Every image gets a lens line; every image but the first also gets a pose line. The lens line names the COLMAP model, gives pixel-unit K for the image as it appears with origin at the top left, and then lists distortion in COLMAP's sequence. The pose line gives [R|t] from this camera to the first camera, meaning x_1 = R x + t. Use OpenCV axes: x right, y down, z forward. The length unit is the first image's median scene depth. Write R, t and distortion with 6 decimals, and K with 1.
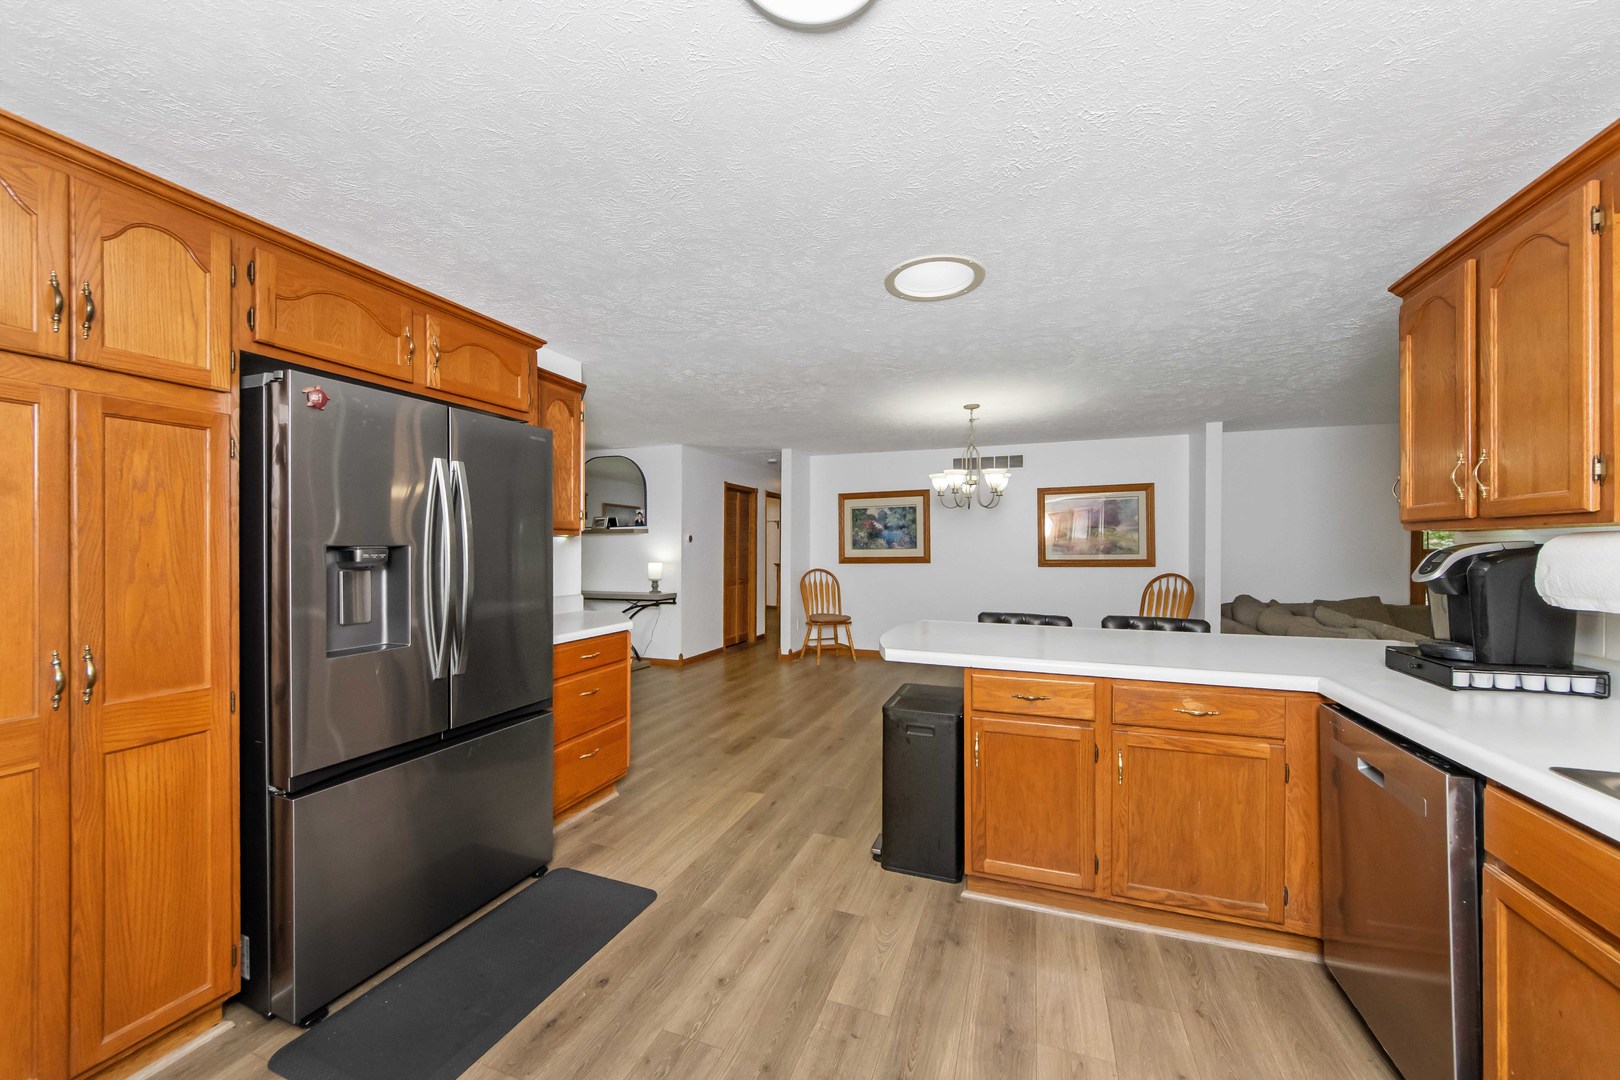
lens RADIAL K [[578.9, 0, 805.2], [0, 578.9, 546.8], [0, 0, 1]] dist [-0.009559, 0.000752]
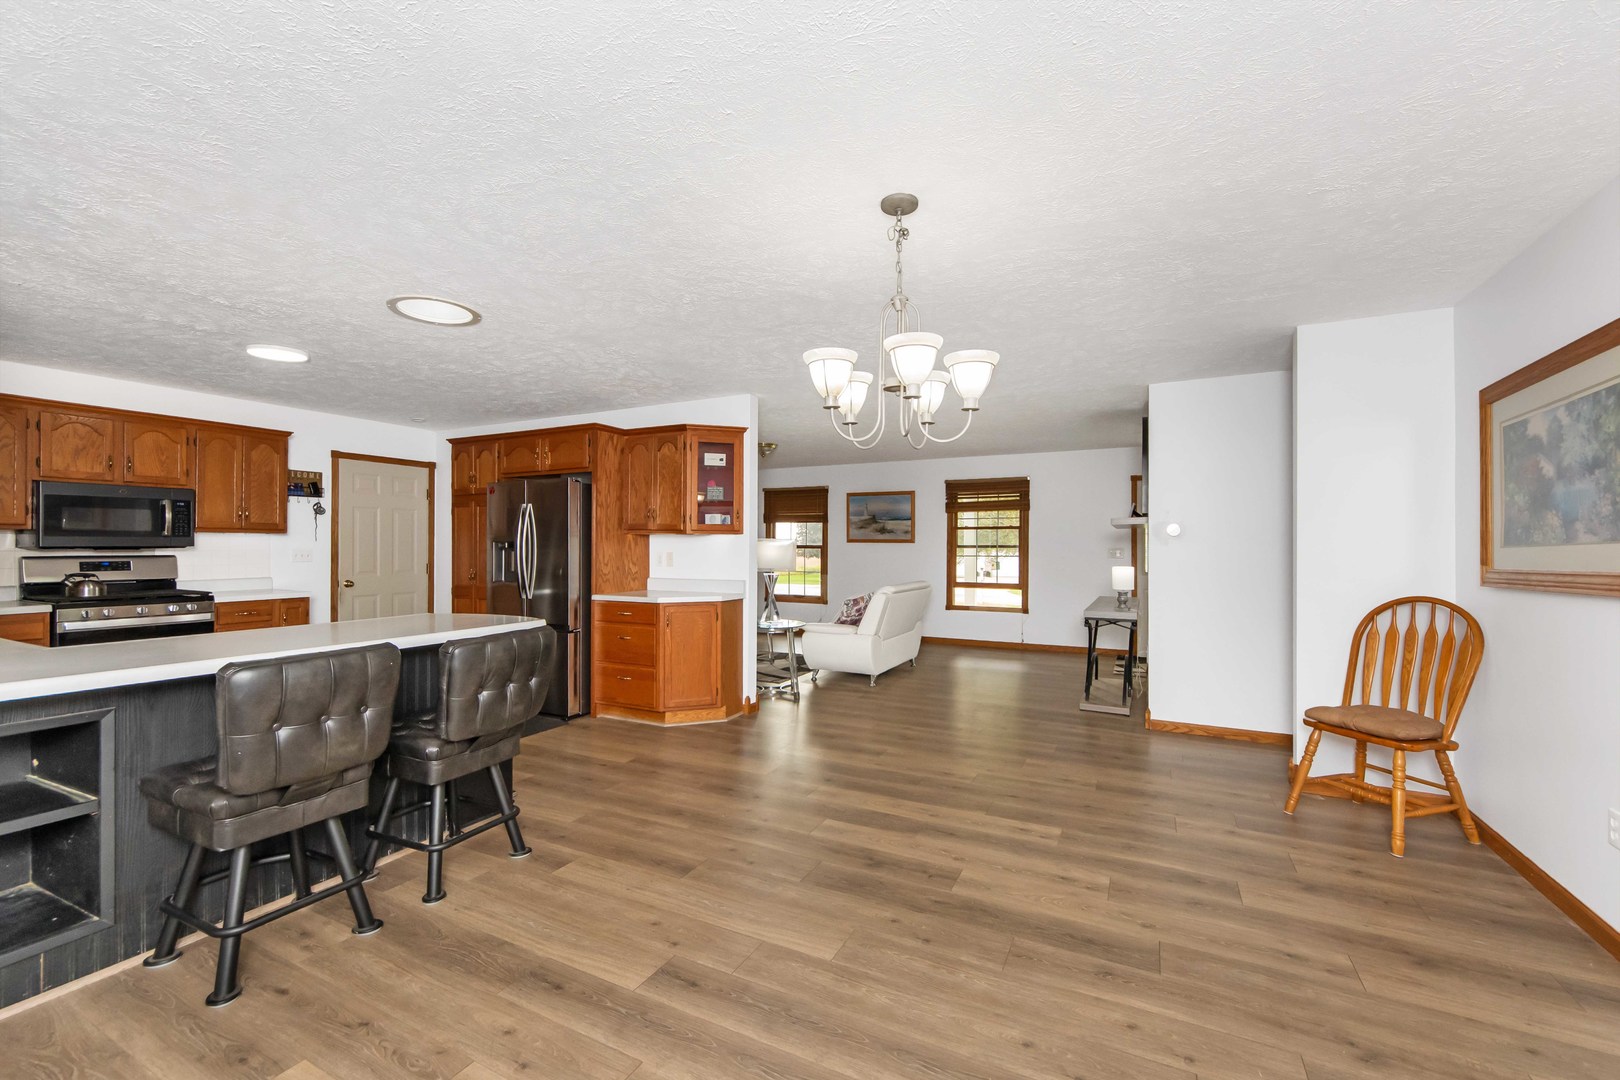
lens RADIAL K [[657.9, 0, 819.8], [0, 657.9, 547.9], [0, 0, 1]] dist [-0.002947, -0.000852]
pose [[-0.094972, -0.002219, -0.995477, 0.539809], [-0.002134, 0.999996, -0.002026, 0.007117], [0.995478, 0.001932, -0.094977, 0.692999]]
